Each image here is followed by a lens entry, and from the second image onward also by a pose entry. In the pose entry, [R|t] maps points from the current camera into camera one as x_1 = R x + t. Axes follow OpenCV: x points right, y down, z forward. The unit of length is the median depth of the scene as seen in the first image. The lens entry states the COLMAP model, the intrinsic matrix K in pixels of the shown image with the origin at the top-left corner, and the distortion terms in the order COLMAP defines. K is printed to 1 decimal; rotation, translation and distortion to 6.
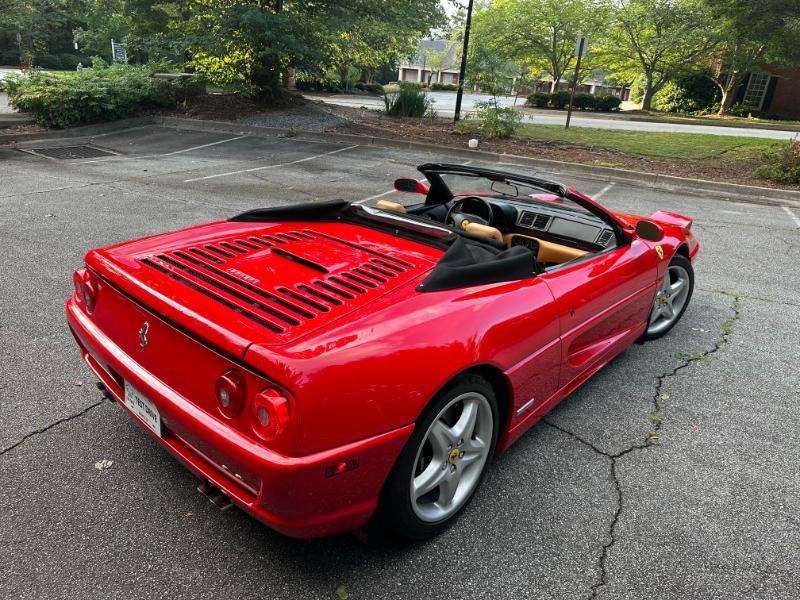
lens RADIAL K [[569.6, 0, 401.4], [0, 569.6, 298.0], [0, 0, 1]] dist [0.021243, -0.026751]
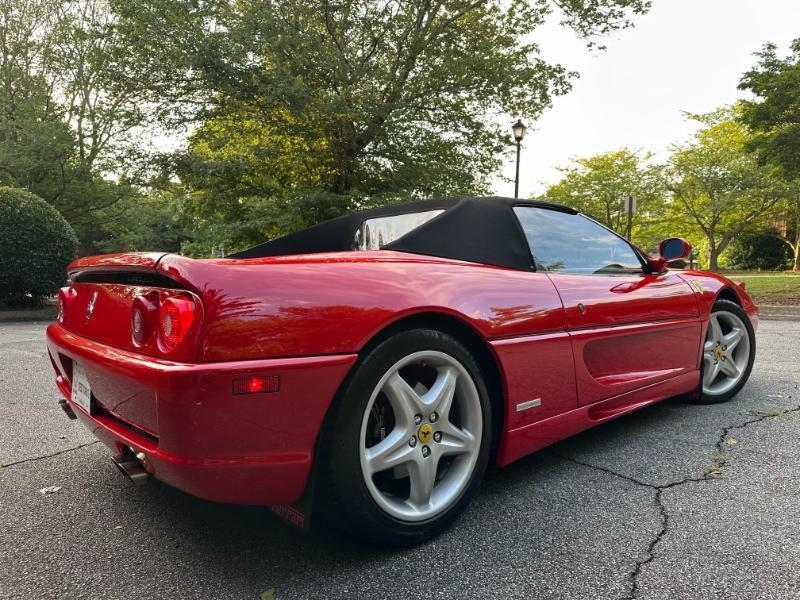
lens RADIAL K [[569.6, 0, 402.3], [0, 569.6, 297.6], [0, 0, 1]] dist [0.021243, -0.026751]
pose [[0.990861, -0.054914, -0.123199, 0.108020], [0.012563, 0.946977, -0.321057, 0.224939], [0.134297, 0.316575, 0.939012, 0.112247]]
